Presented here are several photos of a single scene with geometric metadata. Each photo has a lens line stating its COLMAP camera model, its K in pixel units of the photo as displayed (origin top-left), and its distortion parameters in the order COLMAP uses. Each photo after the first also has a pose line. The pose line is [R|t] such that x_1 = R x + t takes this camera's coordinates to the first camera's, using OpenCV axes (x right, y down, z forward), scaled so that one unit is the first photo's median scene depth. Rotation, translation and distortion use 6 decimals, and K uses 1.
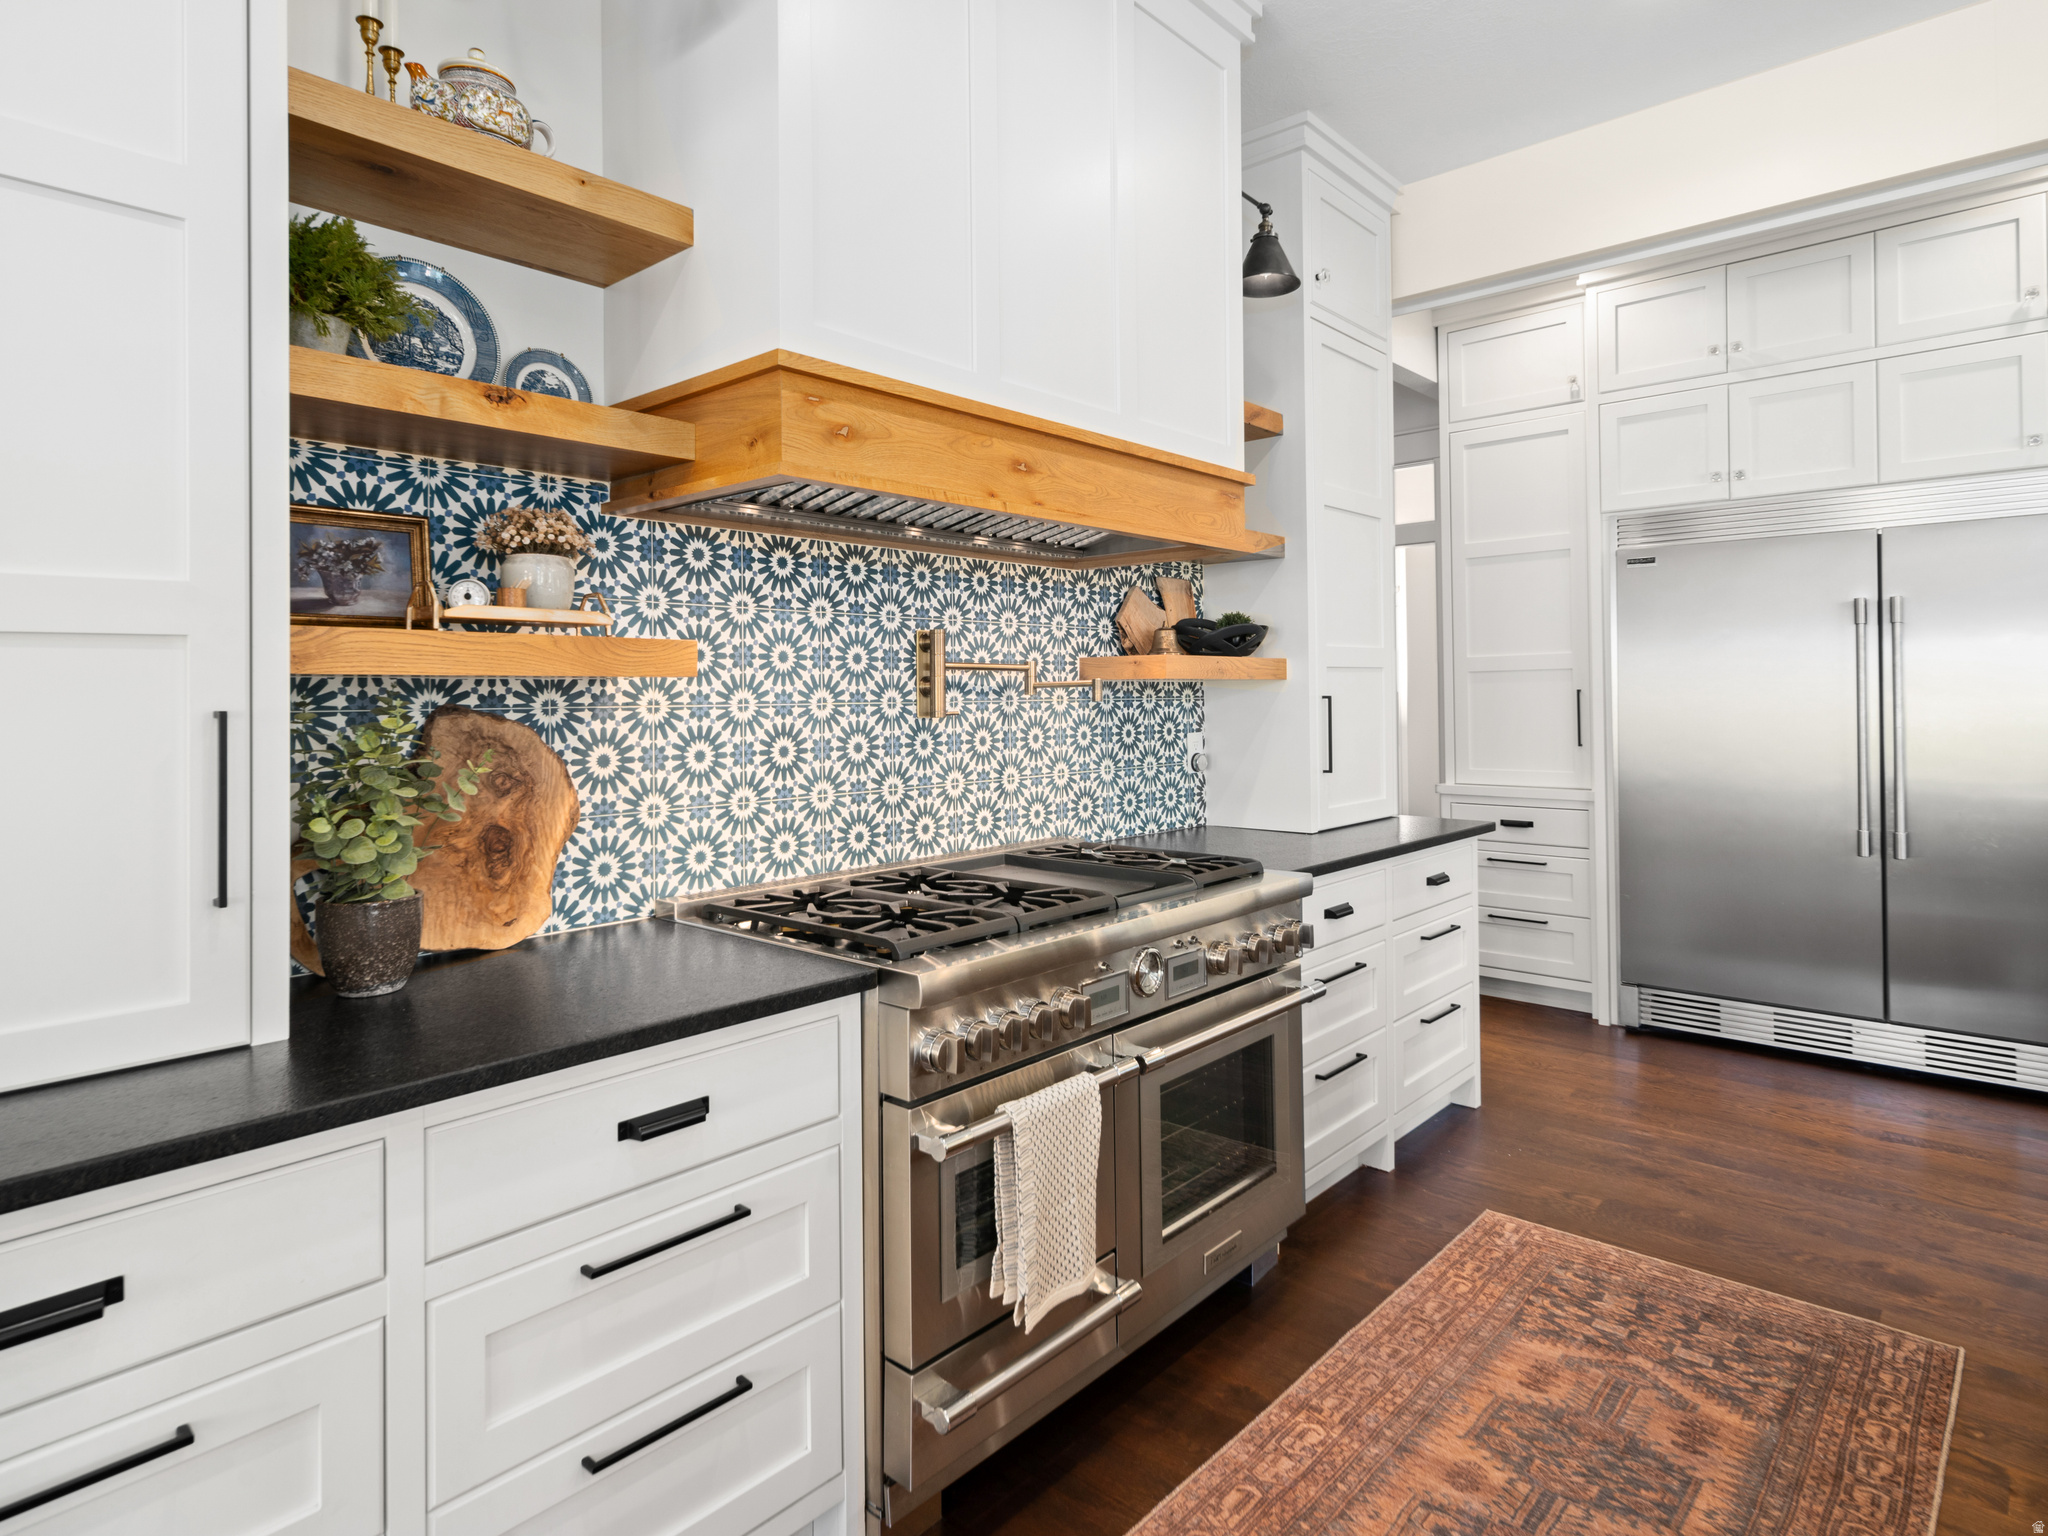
lens RADIAL K [[1143.8, 0, 1008.8], [0, 1143.8, 734.7], [0, 0, 1]] dist [0.008562, 0.000007]
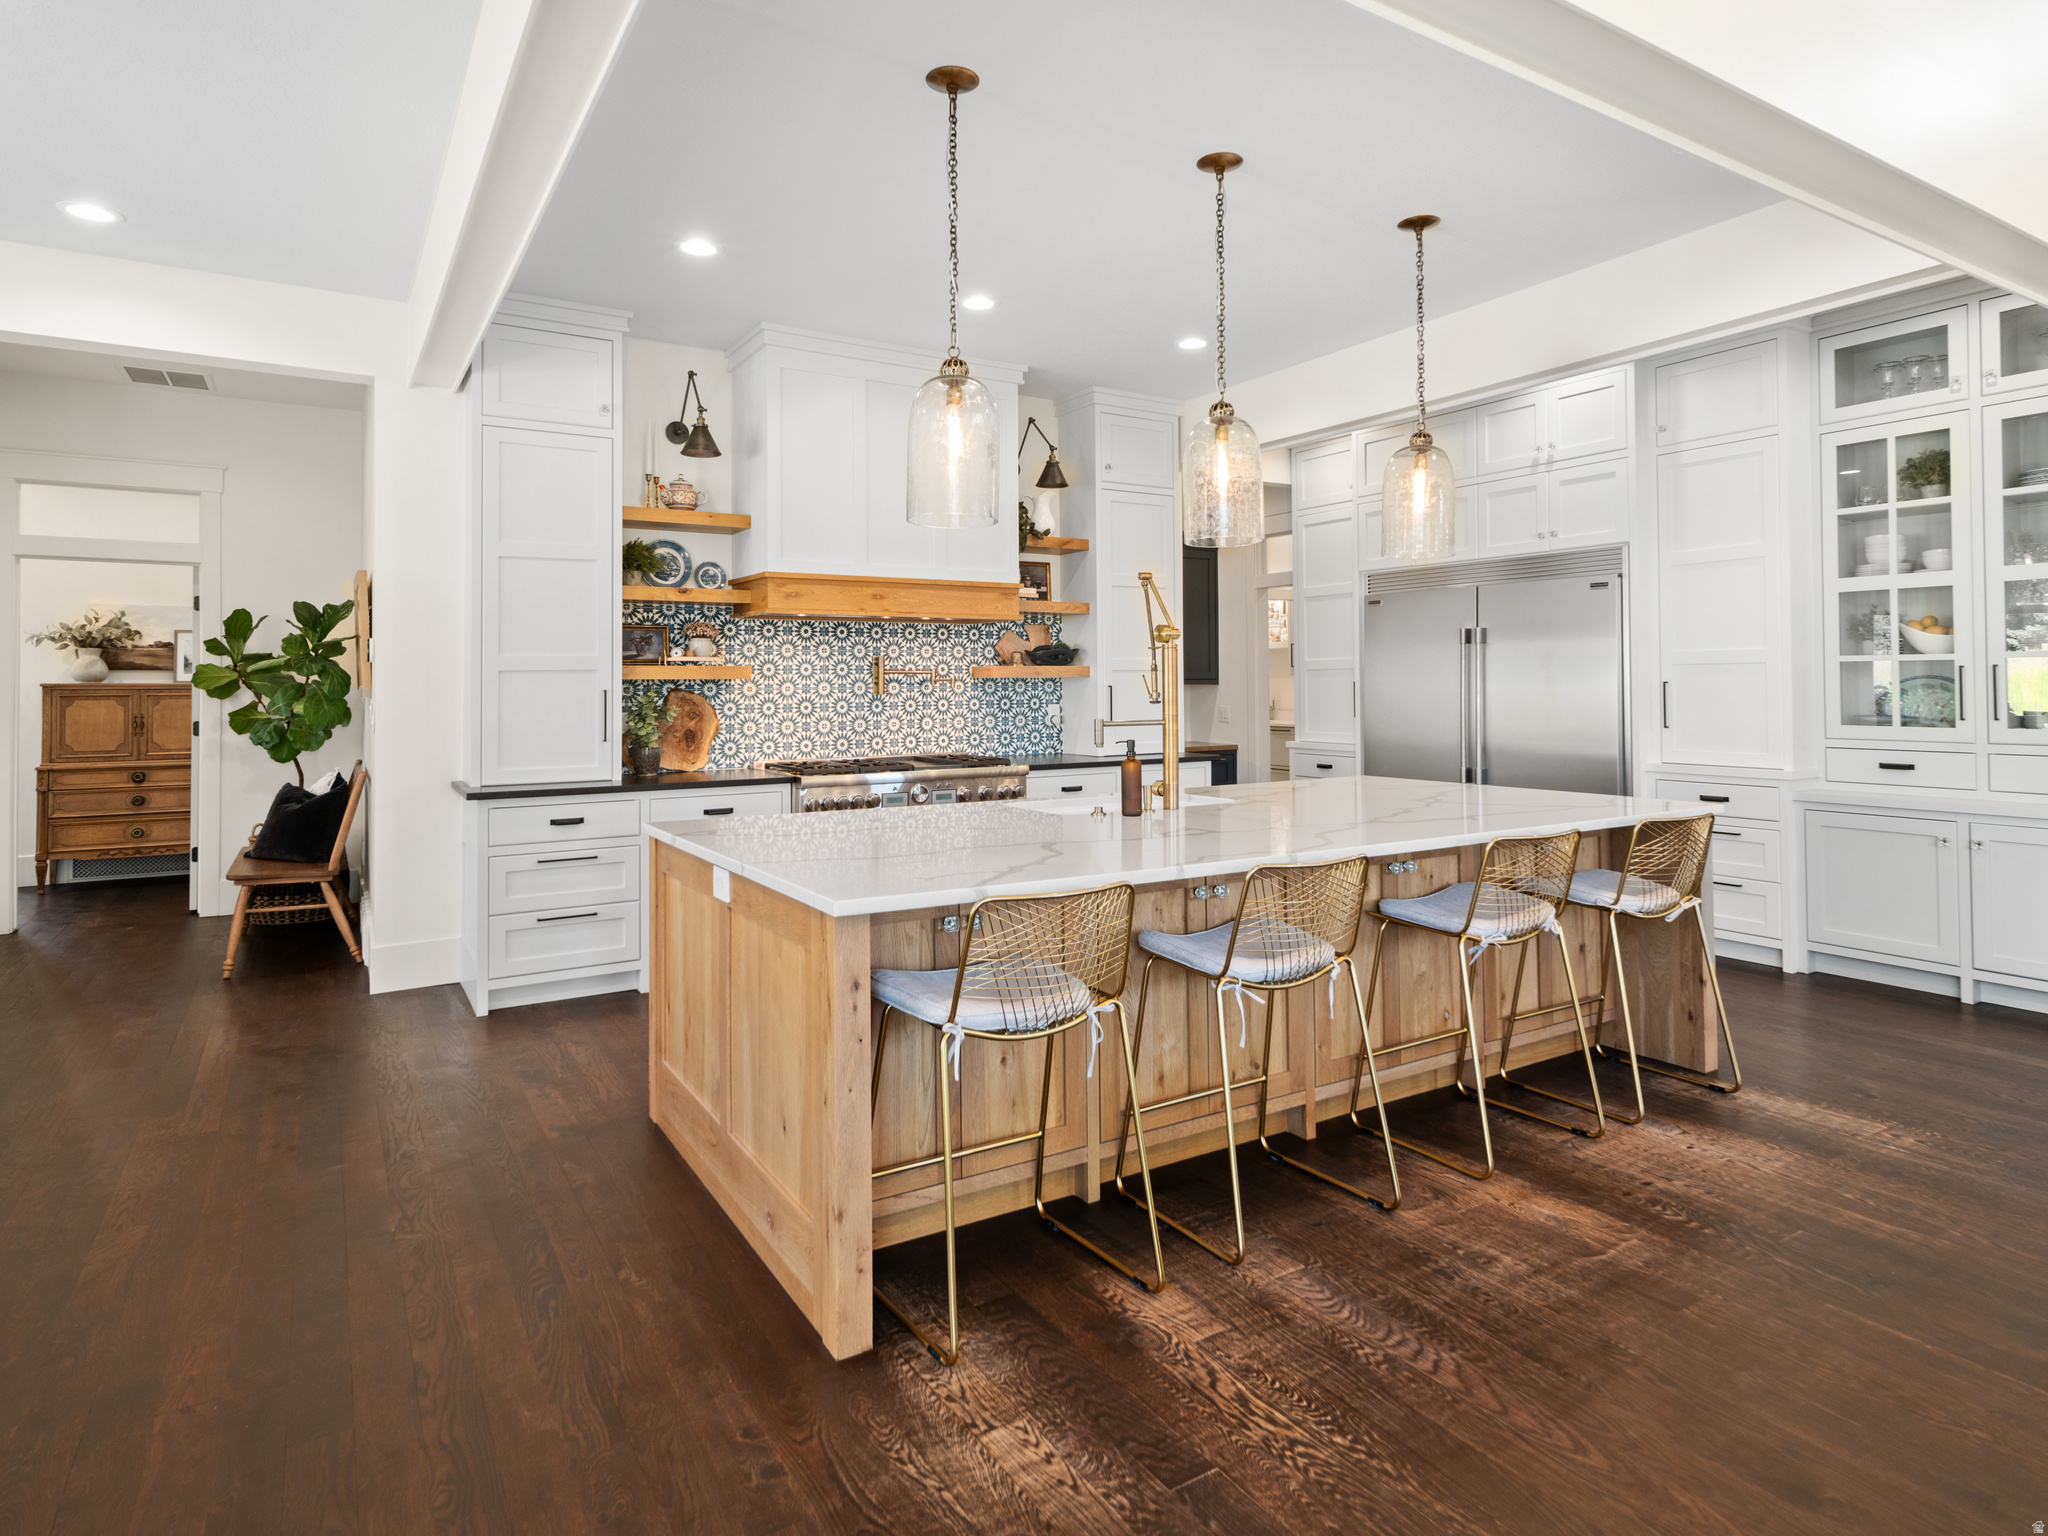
lens RADIAL K [[1143.8, 0, 1018.2], [0, 1143.8, 755.9], [0, 0, 1]] dist [0.008562, 0.000007]
pose [[0.958763, 0.021833, -0.283366, 0.983216], [-0.012415, 0.999311, 0.034990, 0.027656], [0.283935, -0.030029, 0.958373, -1.296944]]
